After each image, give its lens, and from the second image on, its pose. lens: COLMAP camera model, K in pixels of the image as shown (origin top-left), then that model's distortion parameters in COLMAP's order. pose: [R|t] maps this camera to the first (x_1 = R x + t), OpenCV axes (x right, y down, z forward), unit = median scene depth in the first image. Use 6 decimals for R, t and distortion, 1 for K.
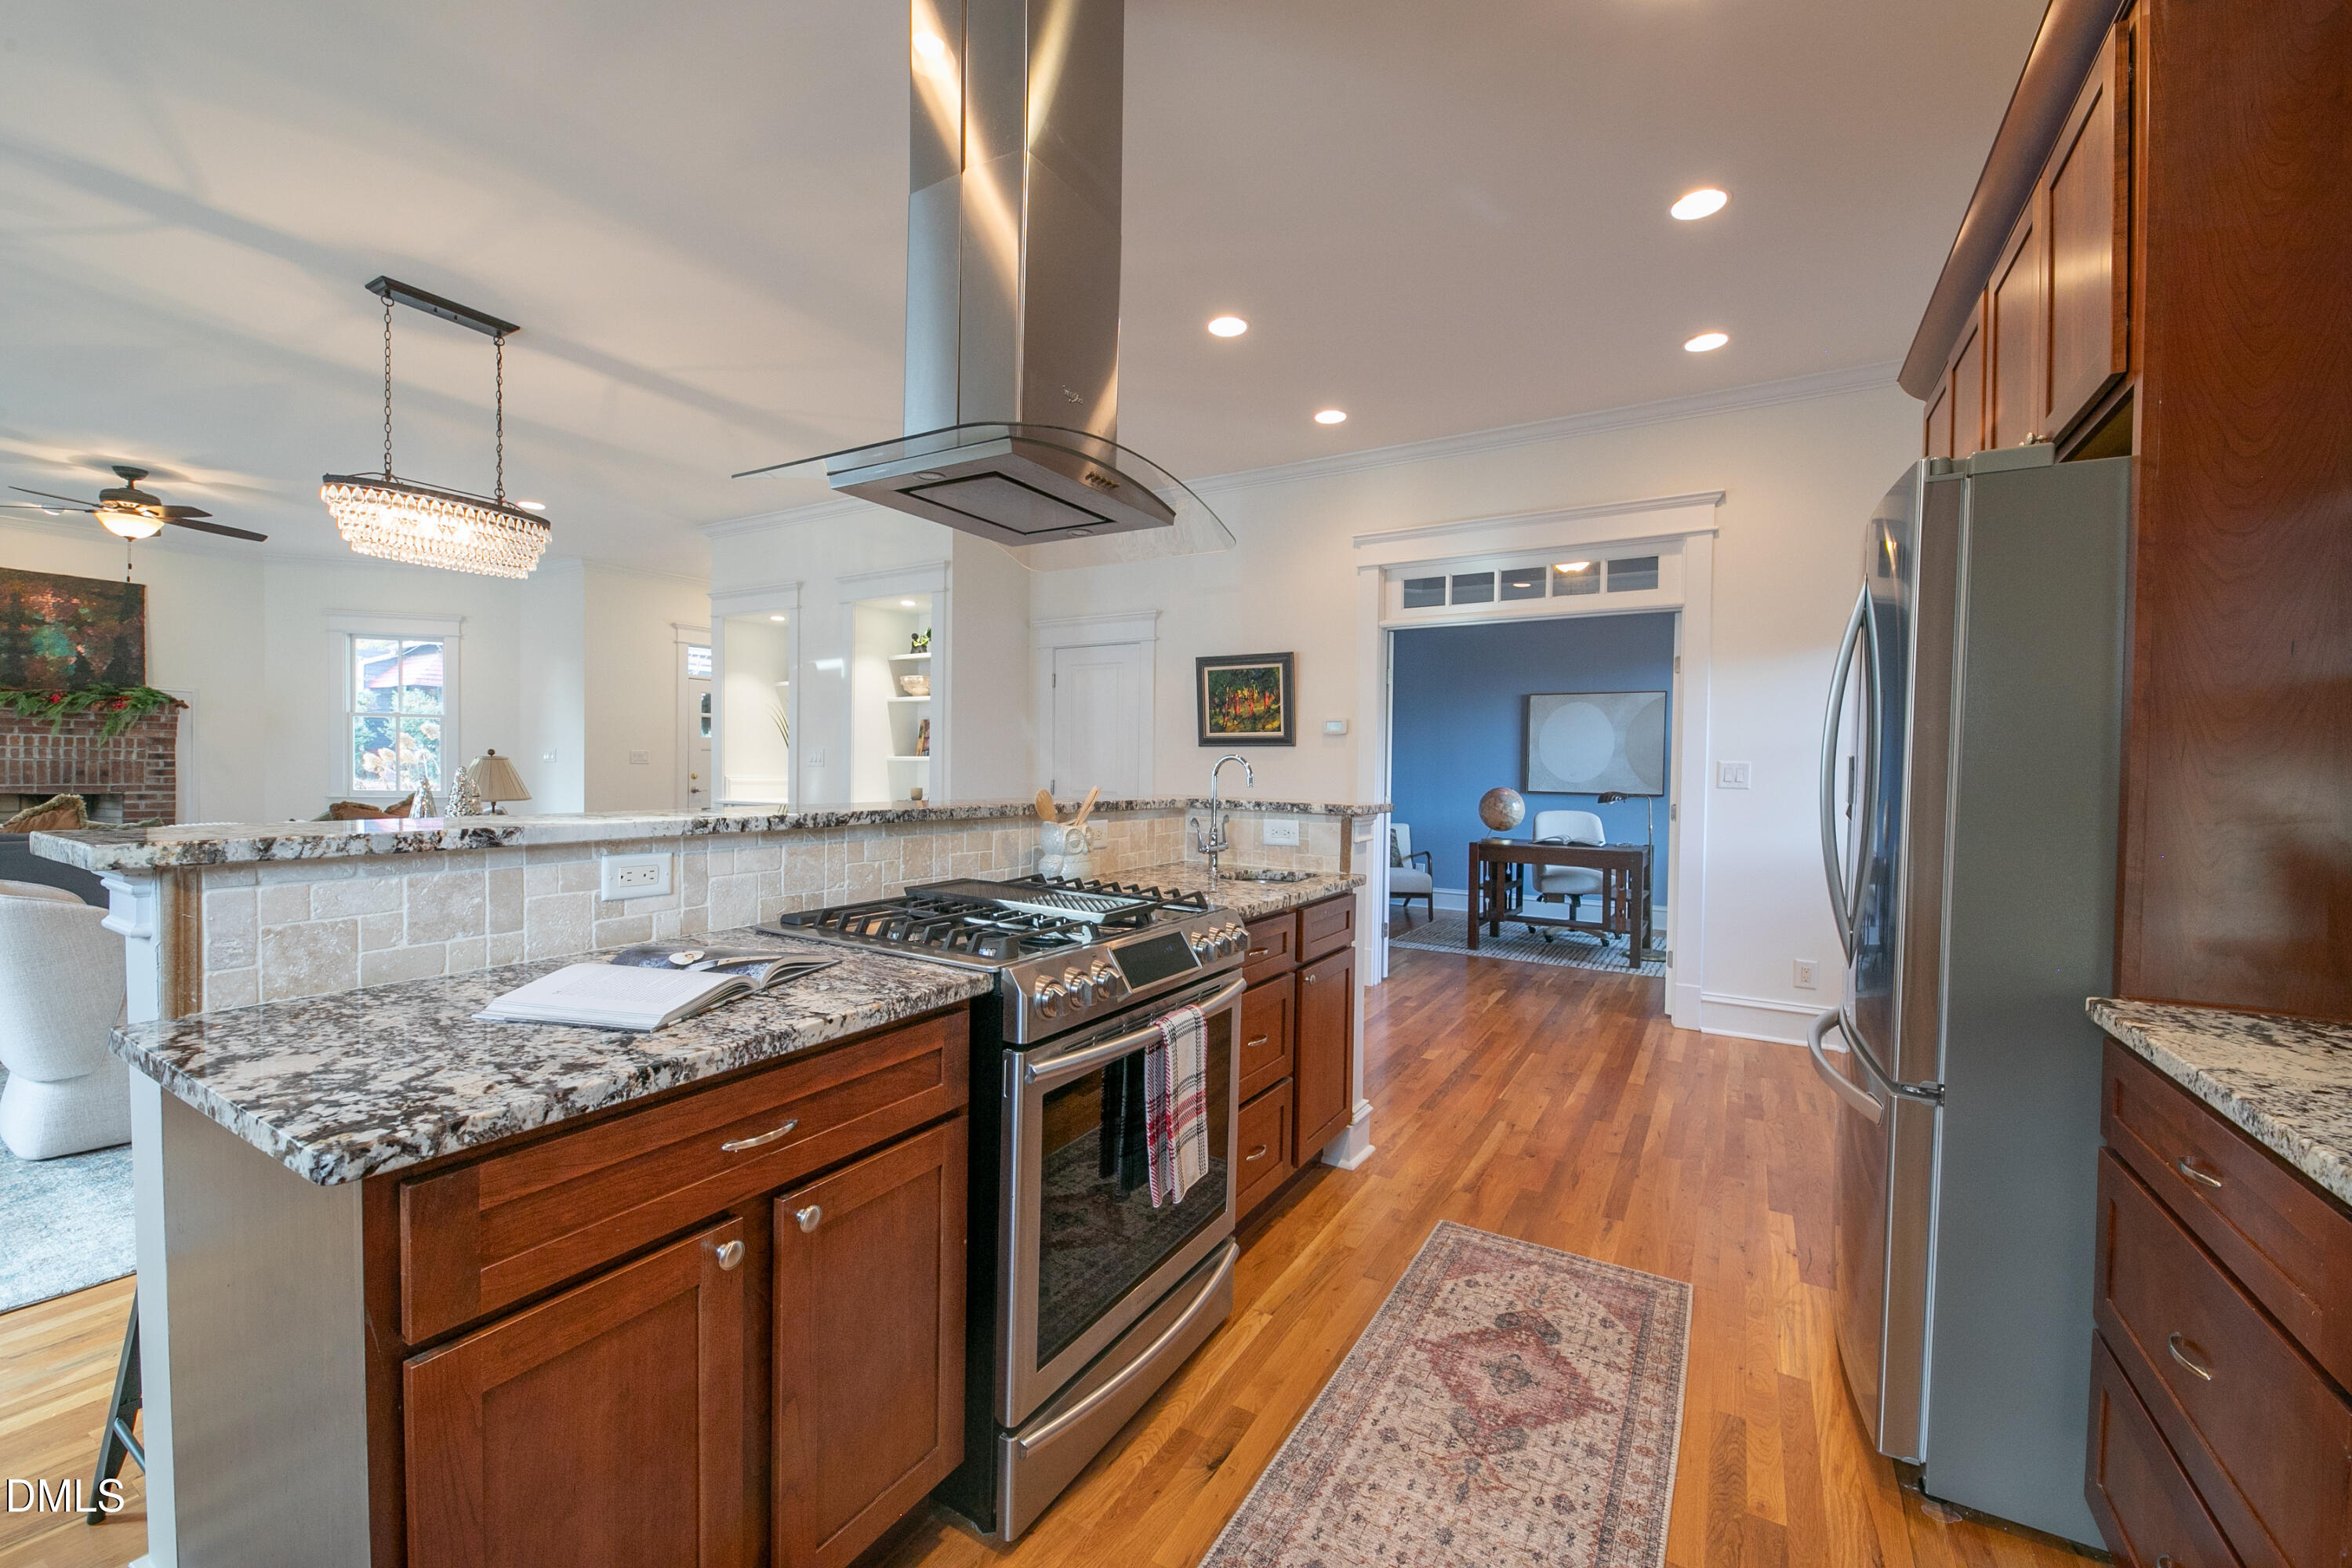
lens RADIAL K [[950.8, 0, 1172.9], [0, 950.8, 781.1], [0, 0, 1]] dist [0.000317, -0.000574]
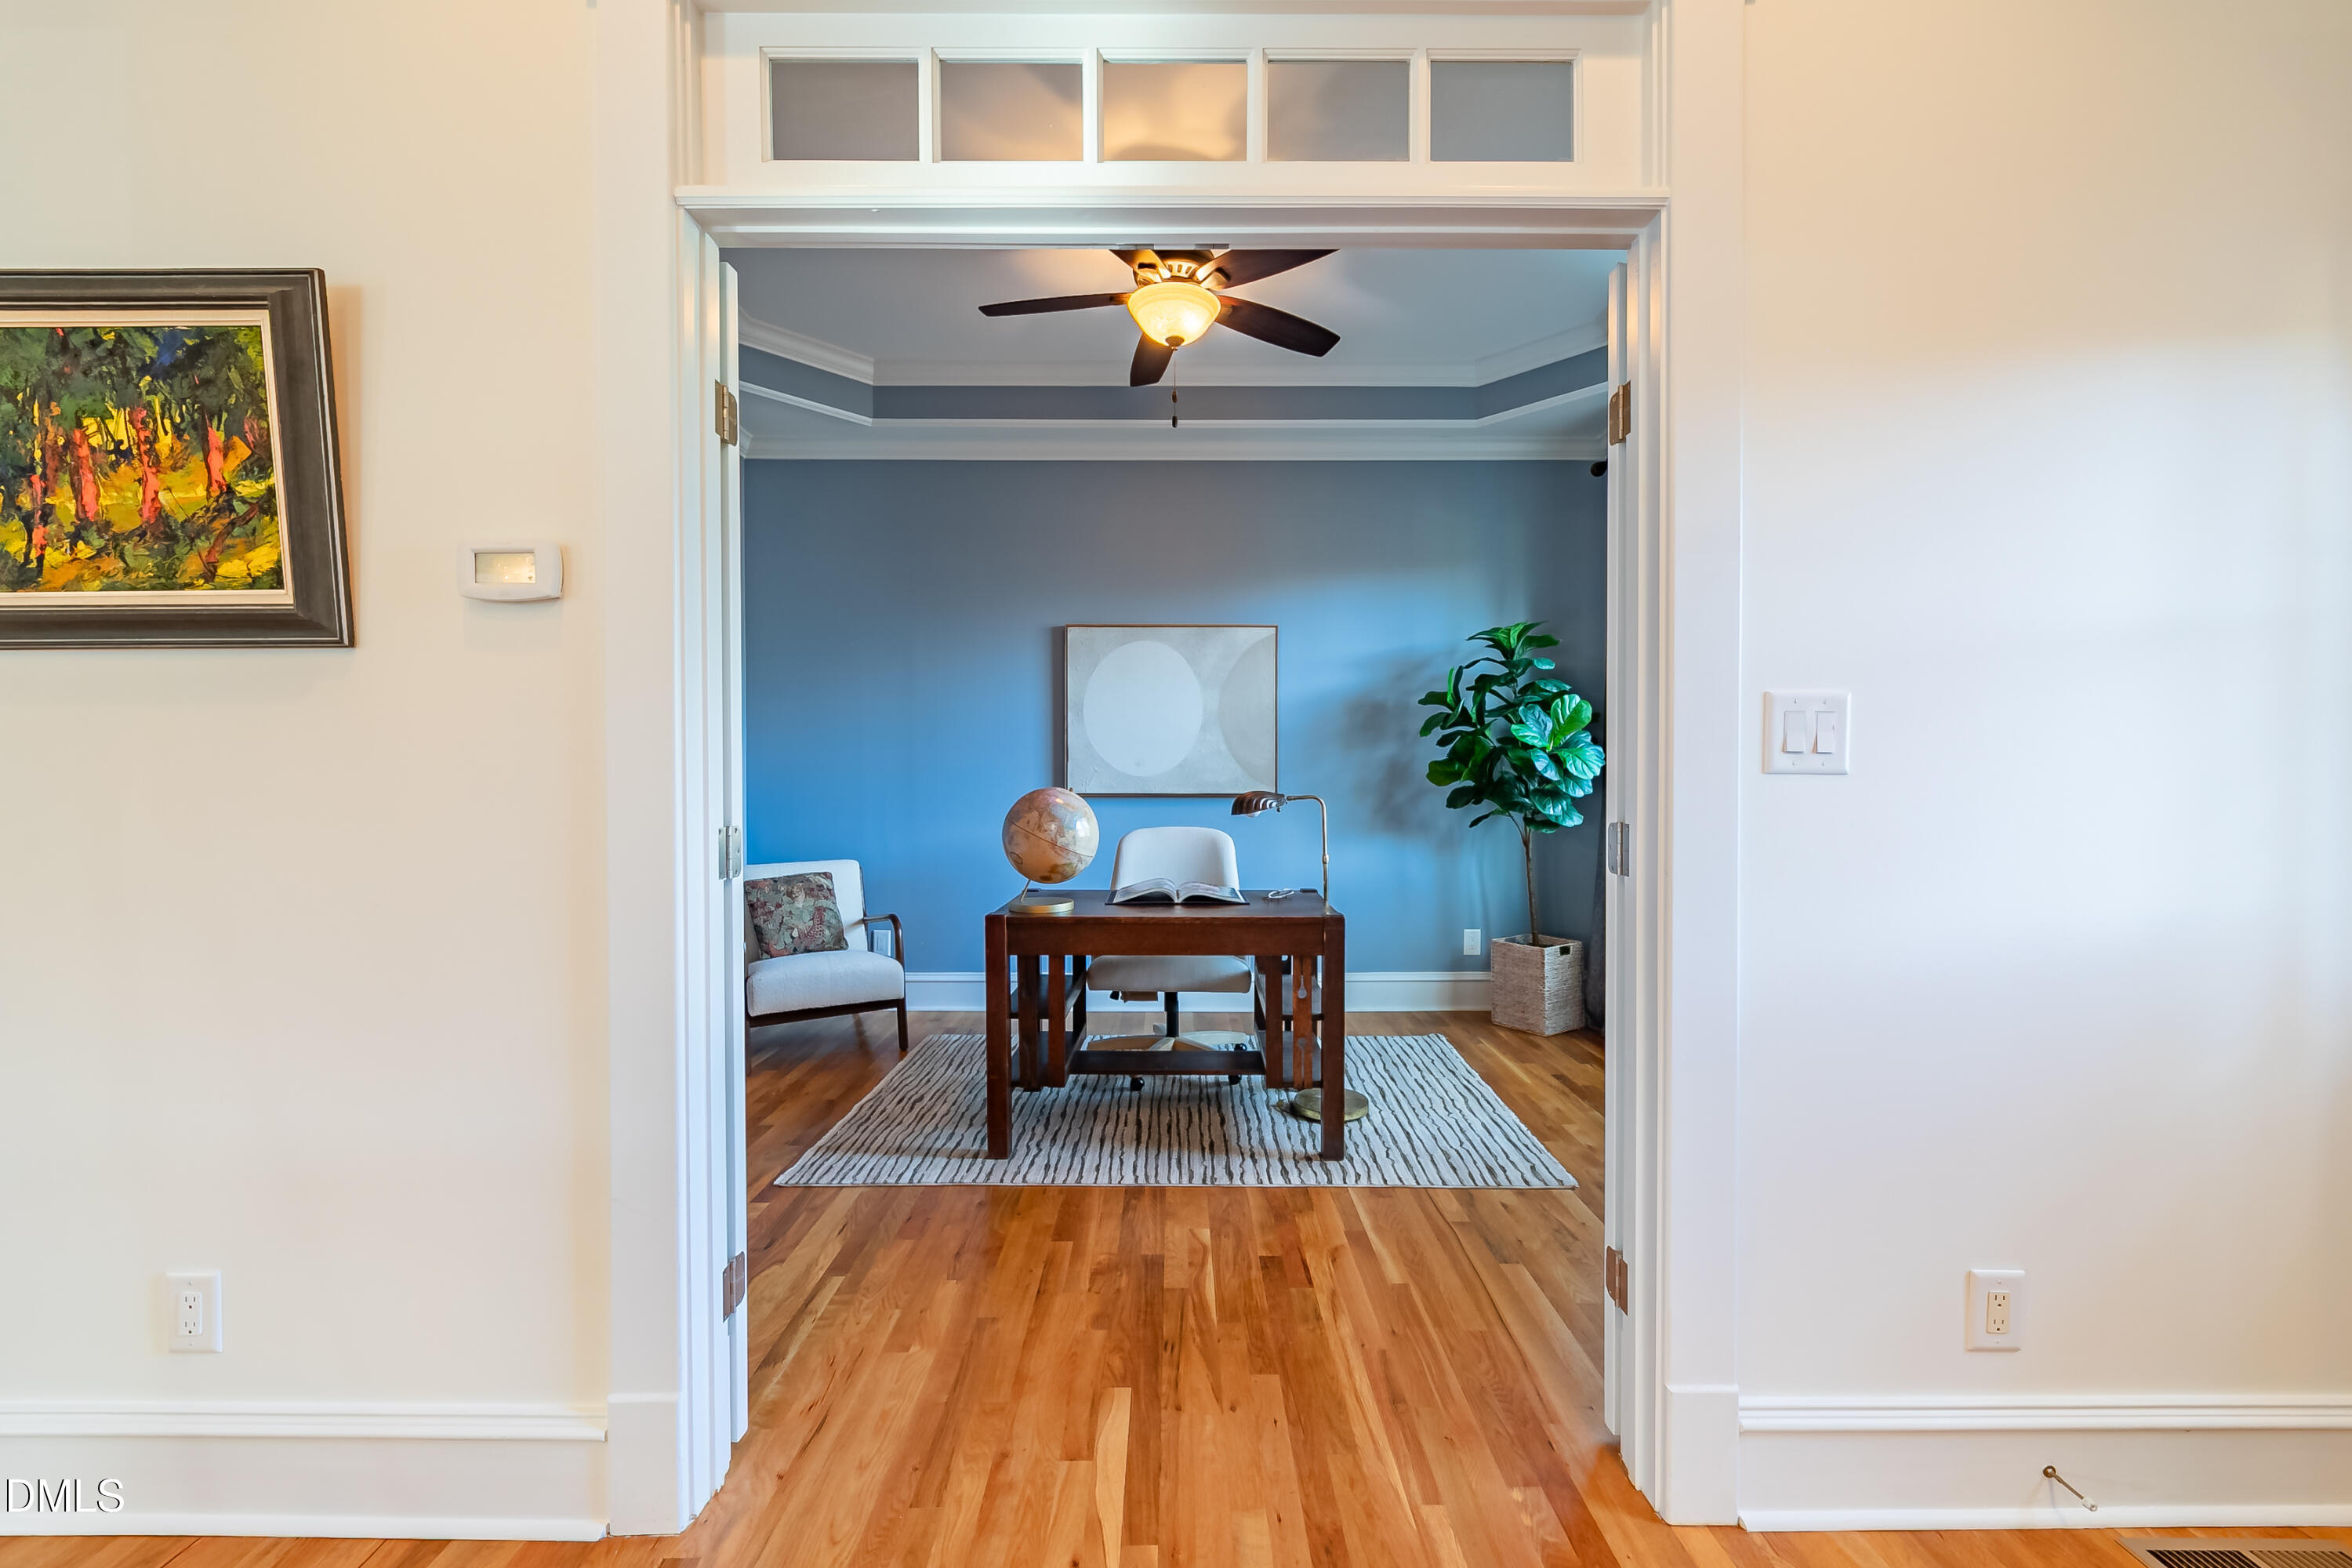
lens RADIAL K [[950.8, 0, 1187.3], [0, 950.8, 782.2], [0, 0, 1]] dist [0.000317, -0.000574]
pose [[0.850654, -0.021123, 0.525301, 0.242011], [0.021649, 0.999752, 0.005143, 0.005007], [-0.525280, 0.006997, 0.850901, 0.861148]]
